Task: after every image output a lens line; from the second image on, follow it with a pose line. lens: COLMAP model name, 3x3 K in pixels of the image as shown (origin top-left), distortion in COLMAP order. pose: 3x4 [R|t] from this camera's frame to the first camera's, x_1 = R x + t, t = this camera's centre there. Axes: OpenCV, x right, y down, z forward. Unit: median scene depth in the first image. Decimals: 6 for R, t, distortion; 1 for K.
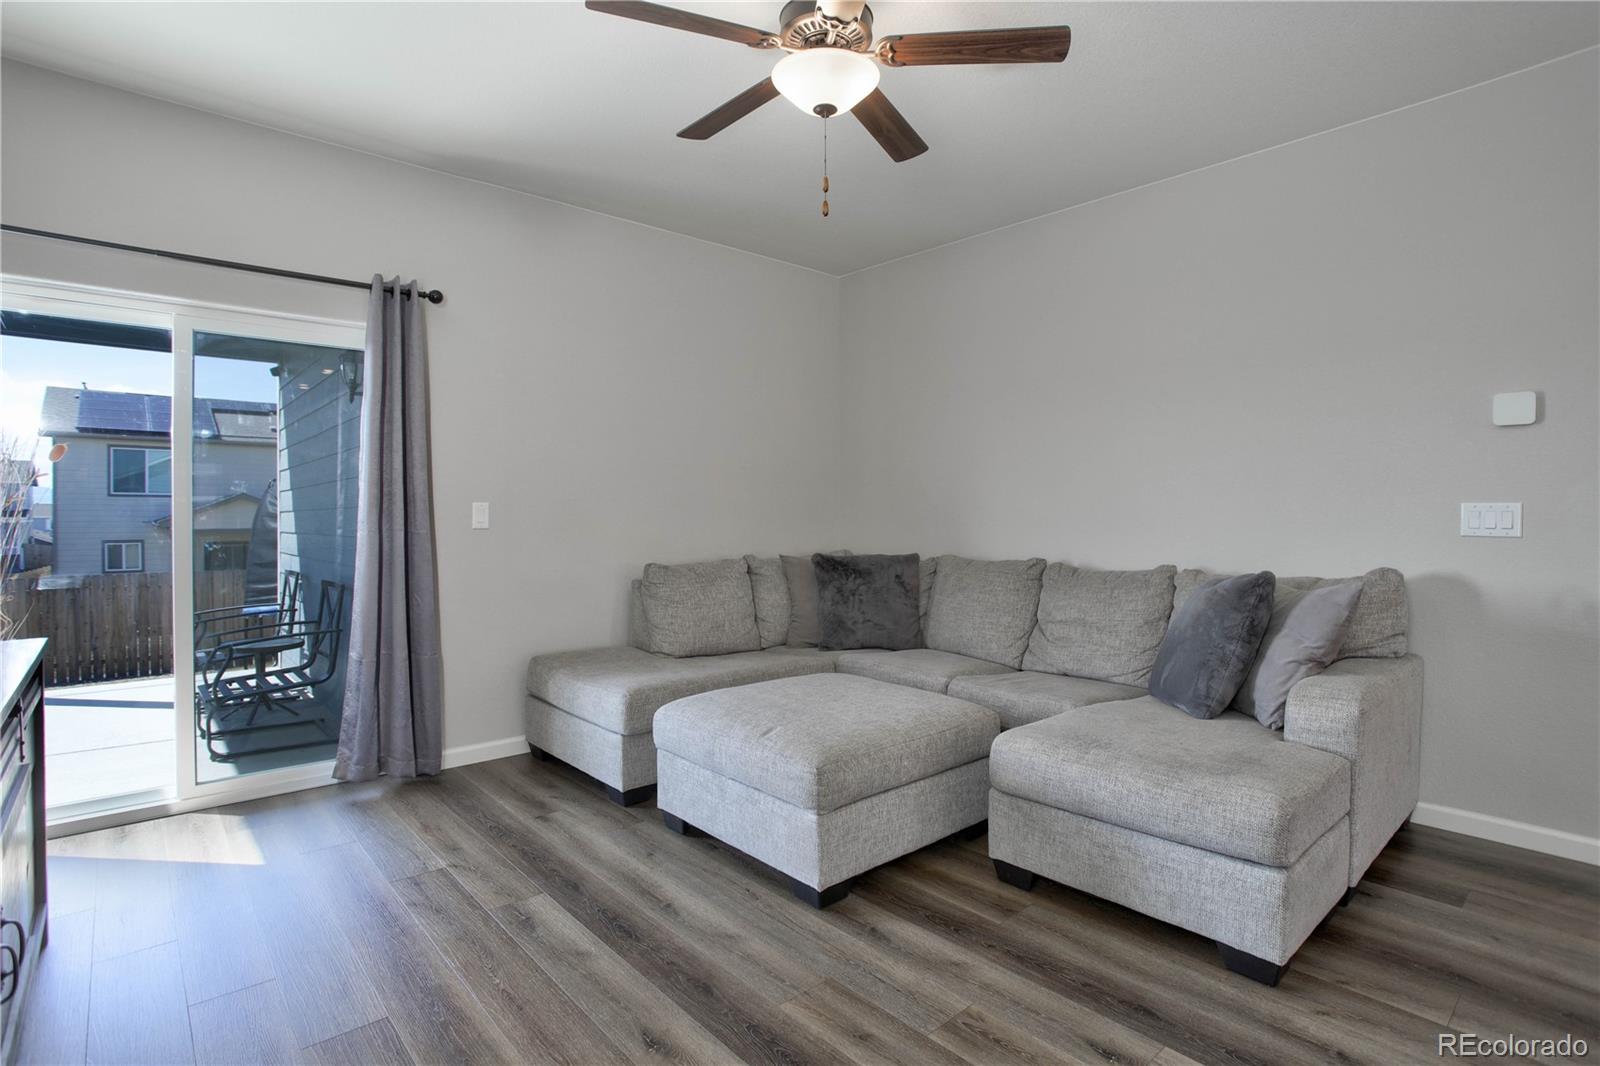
lens RADIAL K [[781.7, 0, 780.9], [0, 781.7, 513.0], [0, 0, 1]] dist [-0.015439, -0.000011]
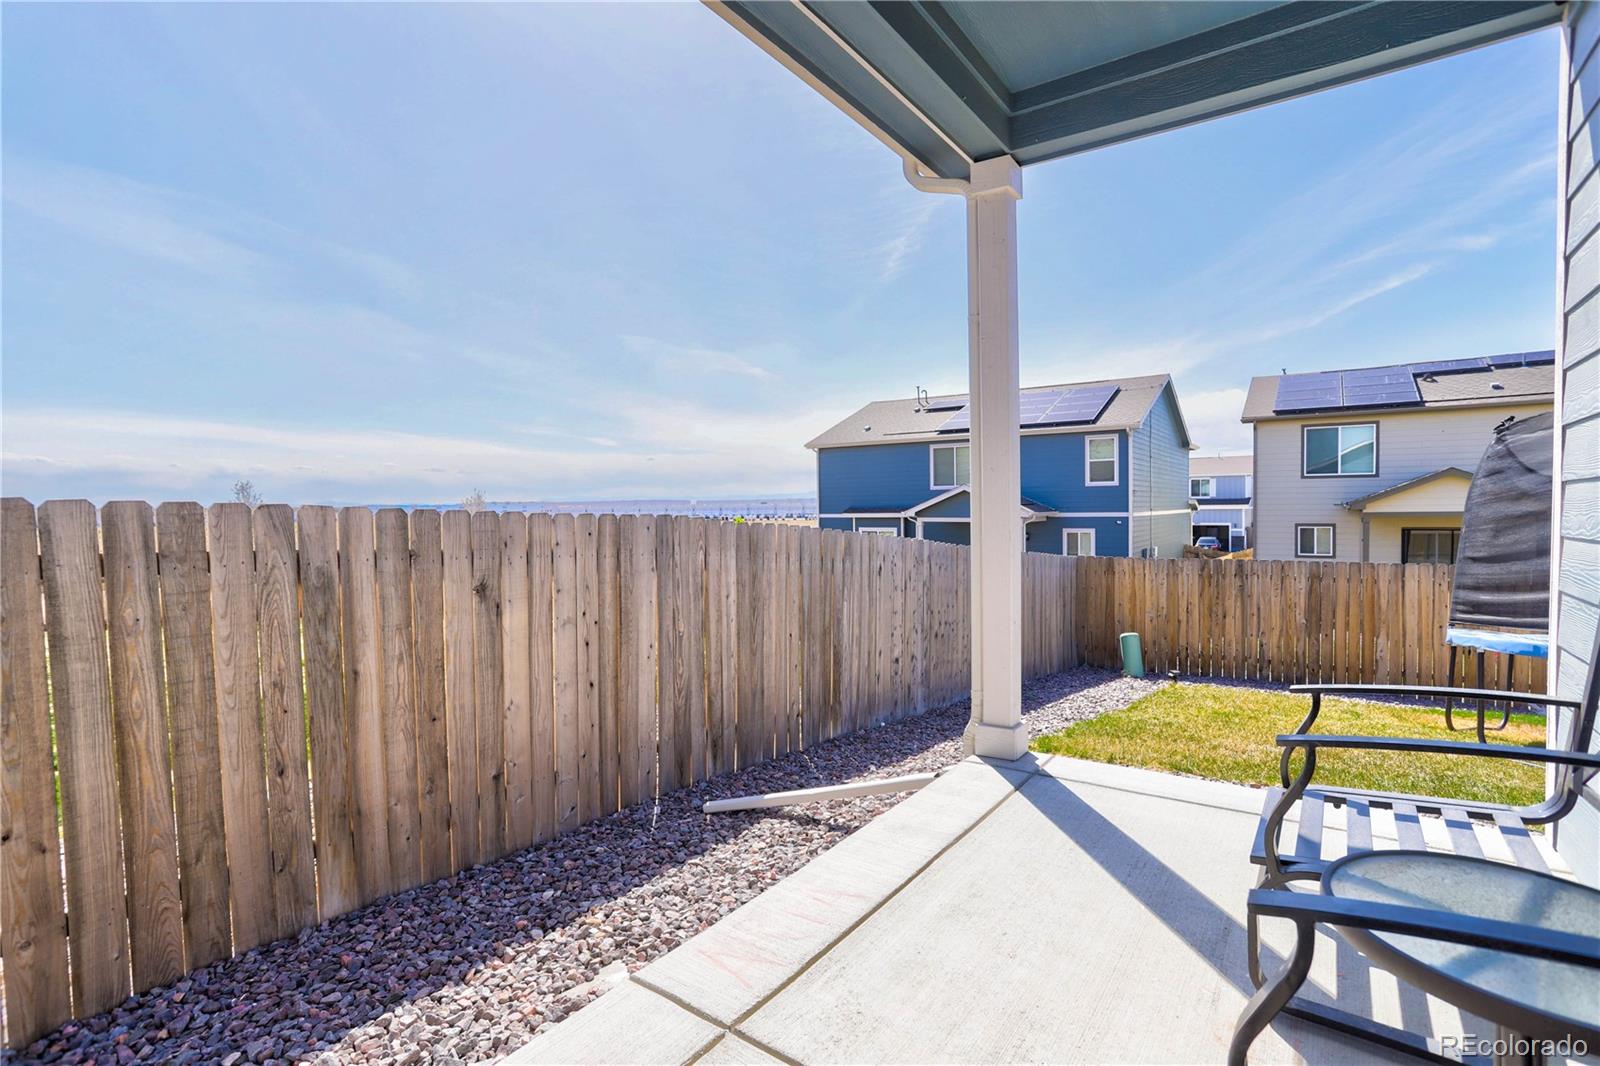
lens RADIAL K [[766.5, 0, 831.3], [0, 766.5, 532.0], [0, 0, 1]] dist [-0.001887, 0.000291]
pose [[0.282086, 0.030368, -0.958908, -0.195275], [0.008227, 0.999386, 0.034070, 0.015152], [0.959354, -0.017500, 0.281663, 0.283003]]
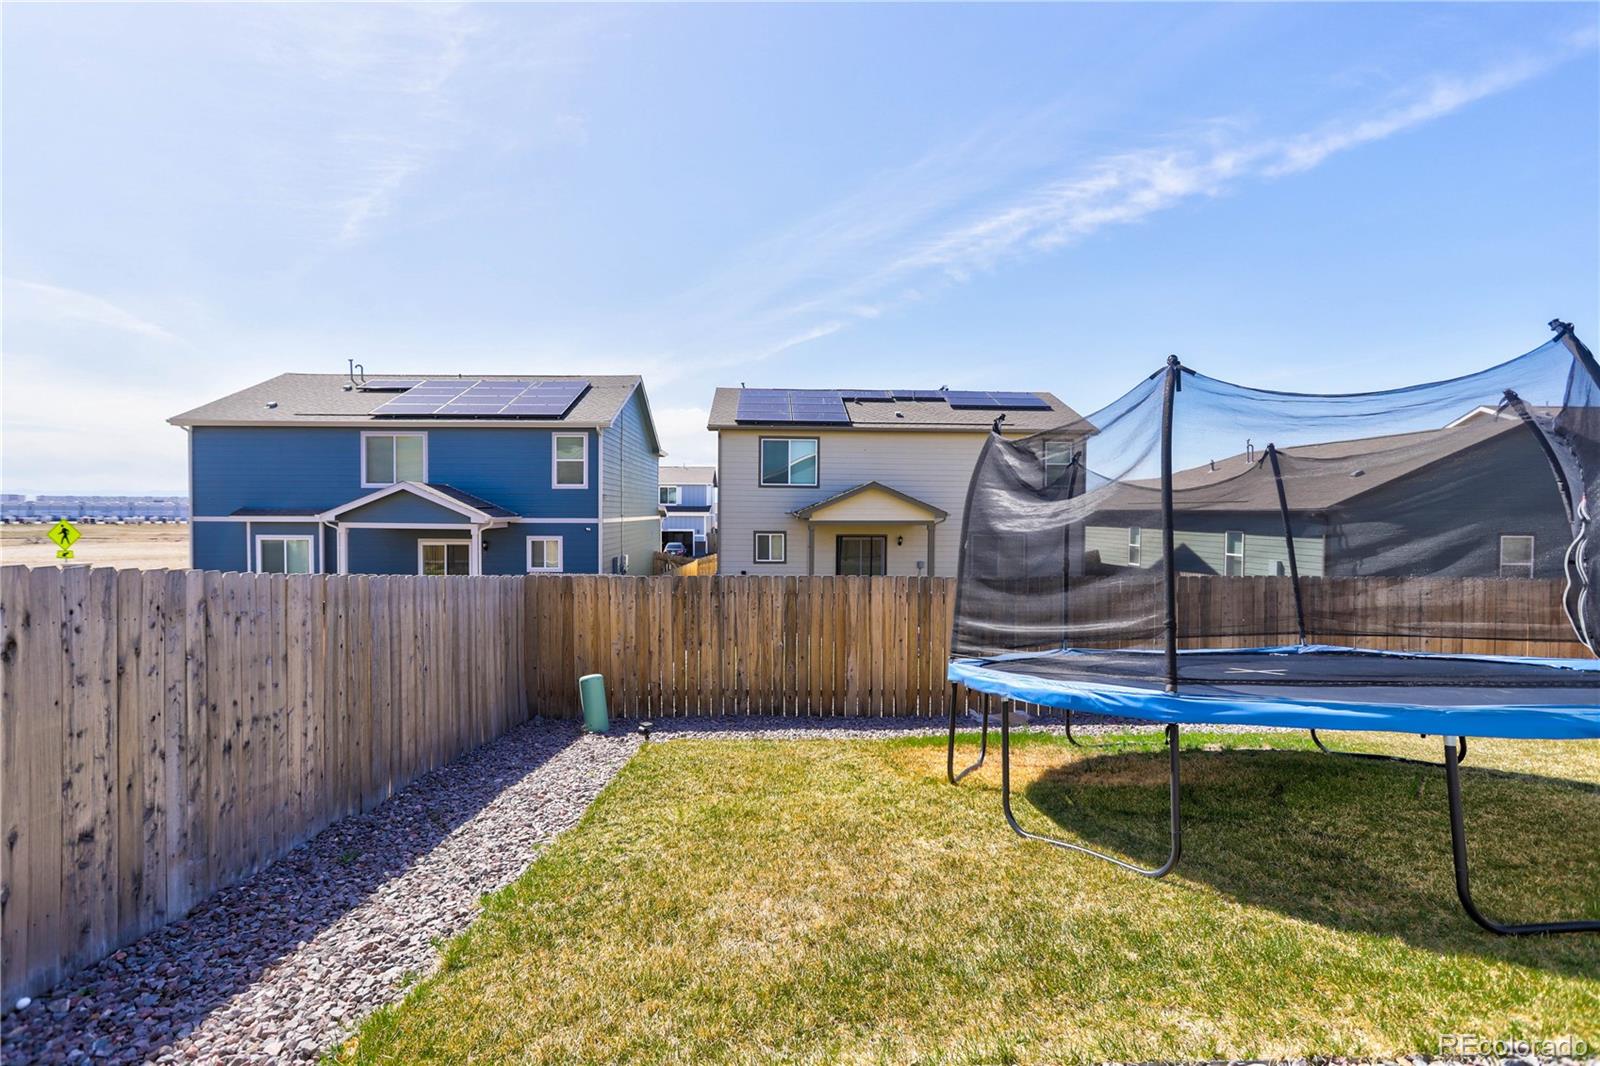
lens RADIAL K [[771.4, 0, 800.0], [0, 771.4, 533.0], [0, 0, 1]] dist [-0.035029, 0.001277]
pose [[0.786085, 0.024542, -0.617631, -0.365492], [-0.009122, 0.999563, 0.028109, 0.017045], [0.618051, -0.016462, 0.785965, 0.429716]]
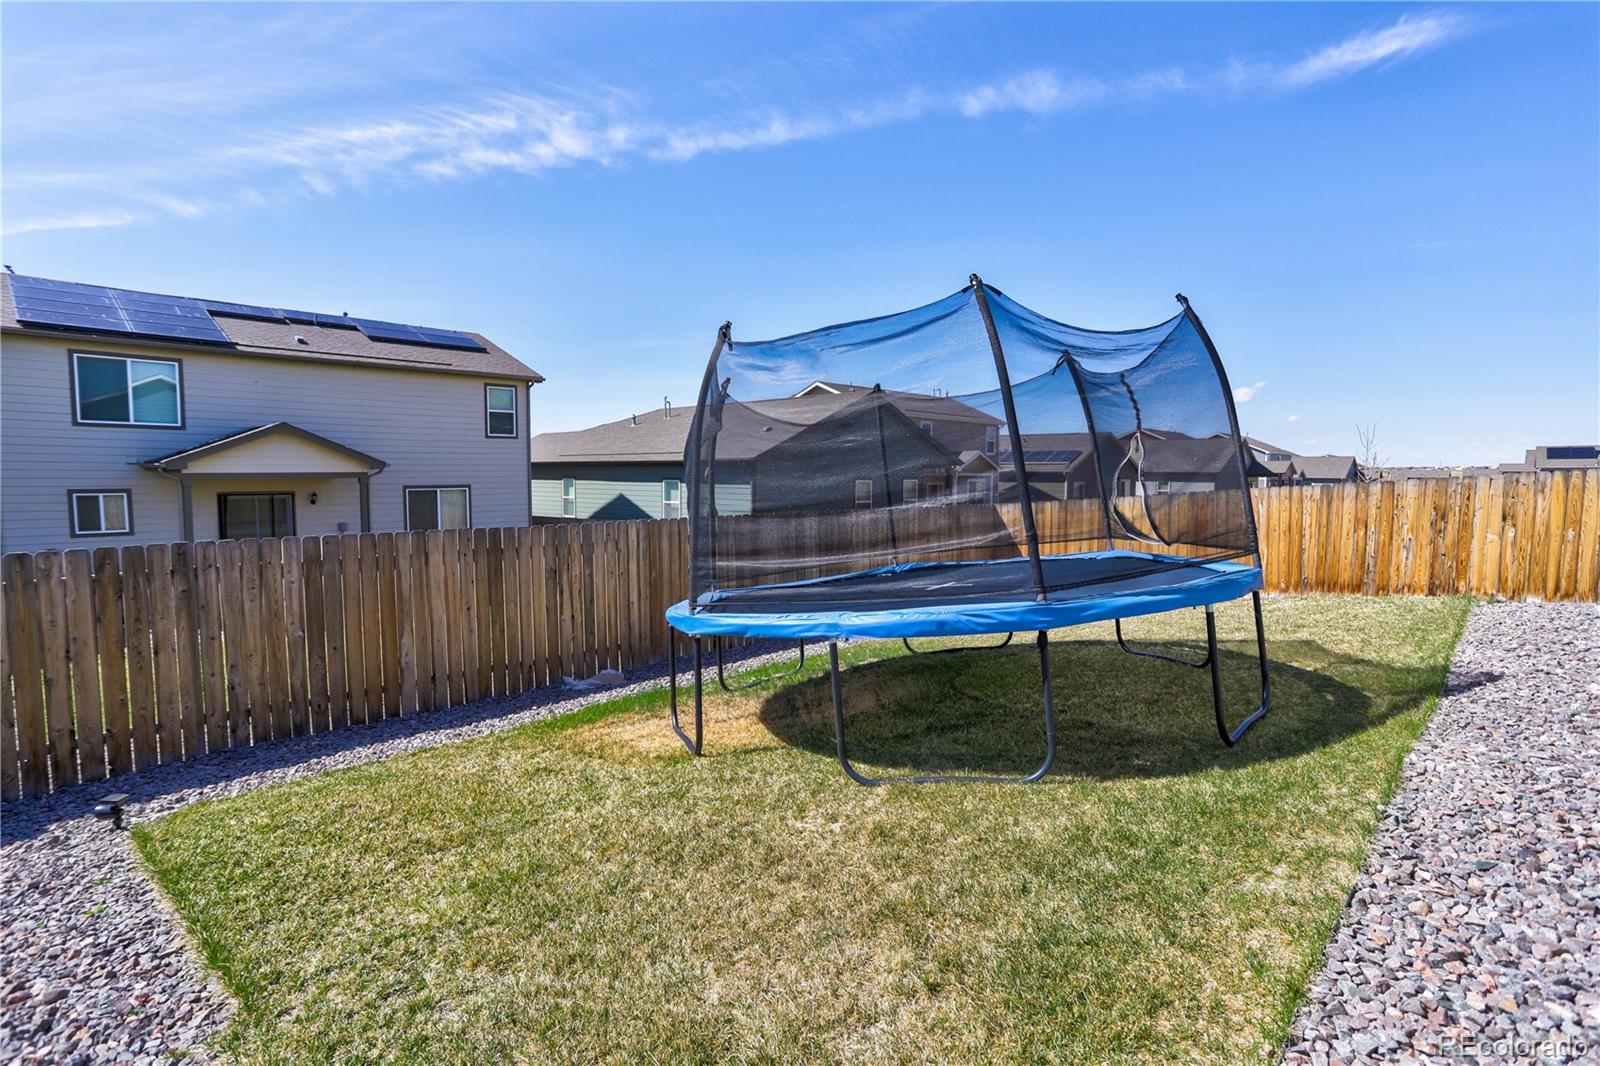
lens RADIAL K [[779.4, 0, 800.0], [0, 779.4, 533.0], [0, 0, 1]] dist [-0.047246, 0.022308]
pose [[0.994060, -0.002079, 0.108812, -0.547242], [-0.006242, 0.997082, 0.076076, 0.033929], [-0.108653, -0.076304, 0.991147, 0.453159]]
